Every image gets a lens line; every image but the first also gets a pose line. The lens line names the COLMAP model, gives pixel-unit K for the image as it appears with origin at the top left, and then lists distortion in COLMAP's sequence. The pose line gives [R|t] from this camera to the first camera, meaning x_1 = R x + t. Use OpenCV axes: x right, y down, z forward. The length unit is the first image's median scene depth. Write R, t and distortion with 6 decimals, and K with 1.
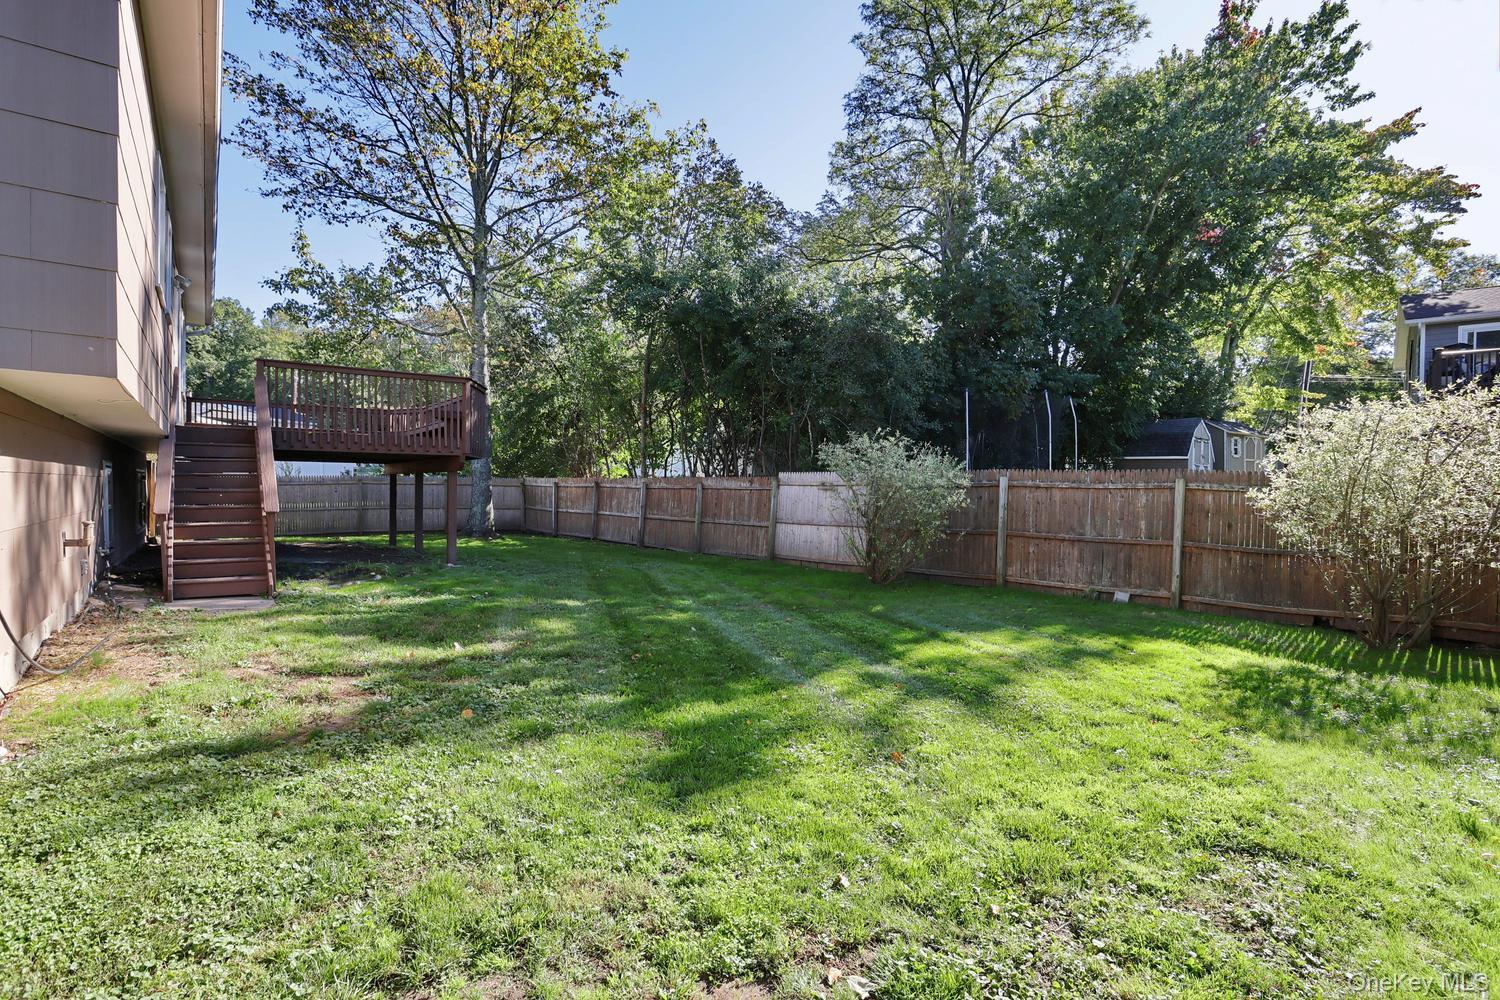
lens RADIAL K [[741.4, 0, 750.0], [0, 741.4, 500.0], [0, 0, 1]] dist [-0.061911, 0.021406]
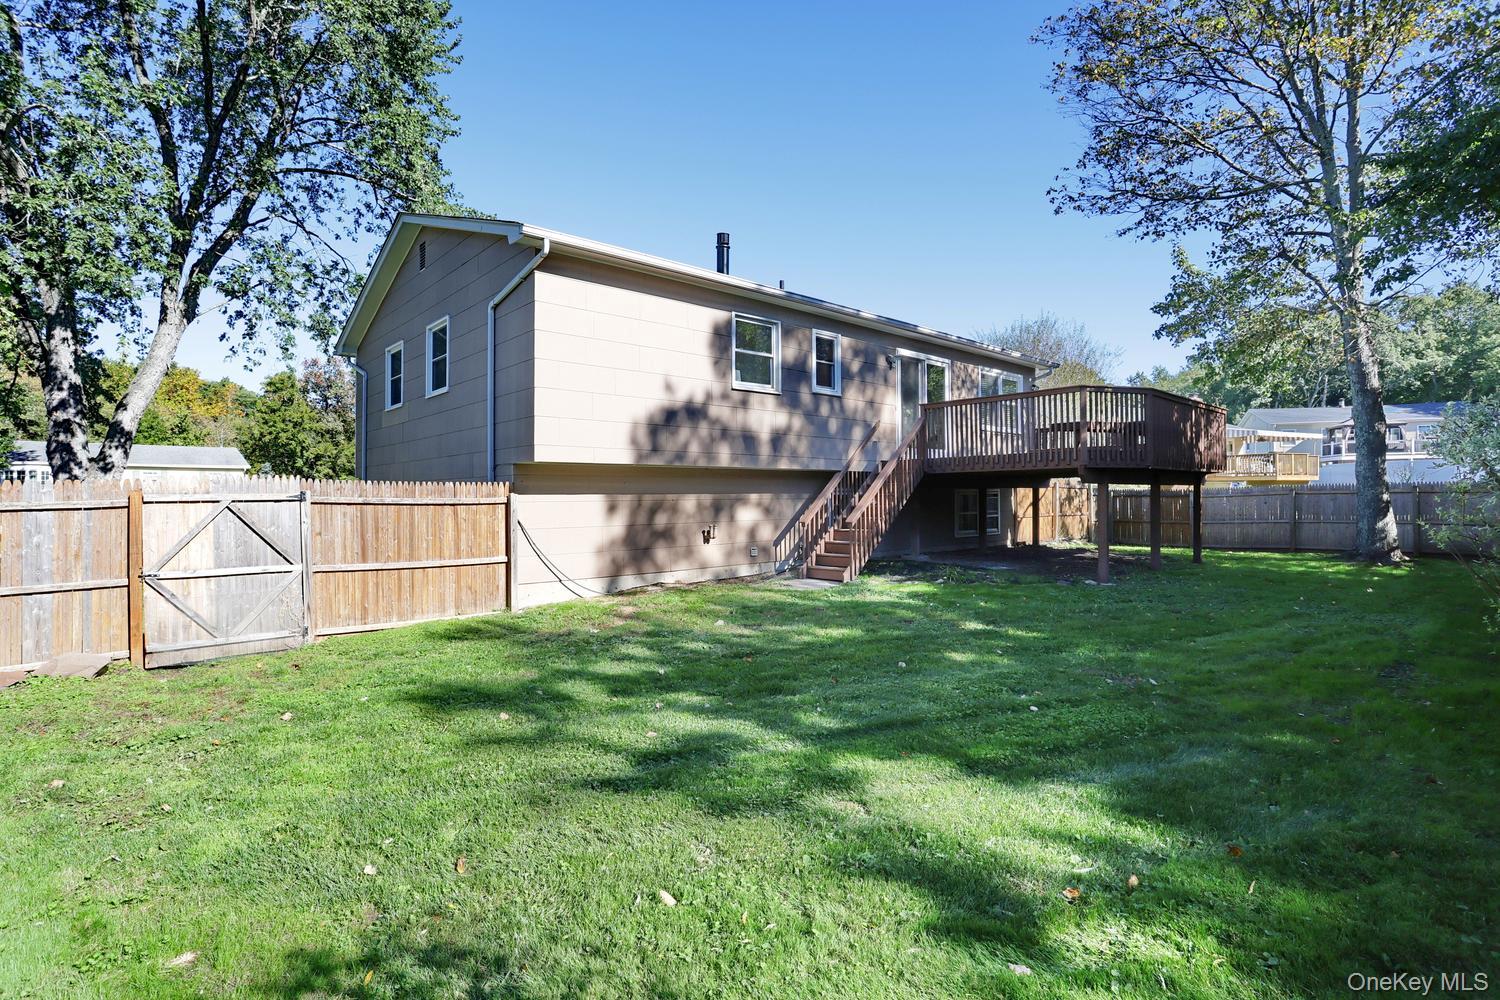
lens RADIAL K [[741.4, 0, 750.0], [0, 741.4, 500.0], [0, 0, 1]] dist [-0.061911, 0.021406]
pose [[0.112876, -0.018720, -0.993433, 0.049450], [0.002477, 0.999825, -0.018559, -0.000274], [0.993606, -0.000366, 0.112902, 0.047562]]
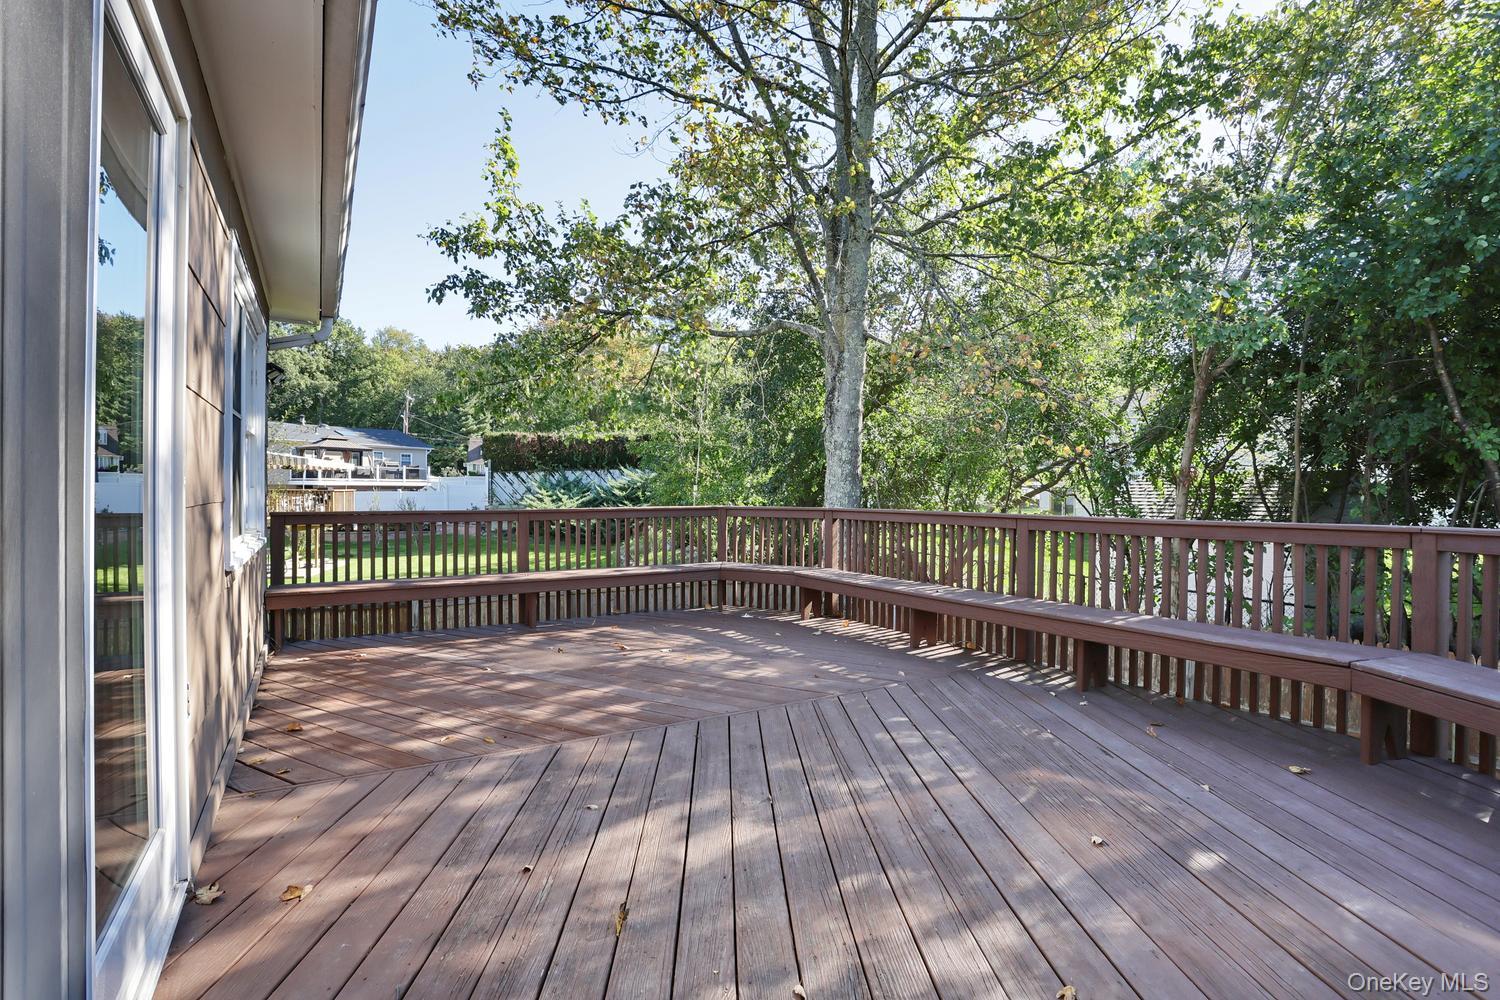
lens RADIAL K [[741.4, 0, 750.0], [0, 741.4, 500.0], [0, 0, 1]] dist [-0.061911, 0.021406]
pose [[0.993668, -0.005855, -0.112203, -0.064596], [0.004595, 0.999923, -0.011492, -0.018198], [0.112262, 0.010904, 0.993619, 0.085511]]
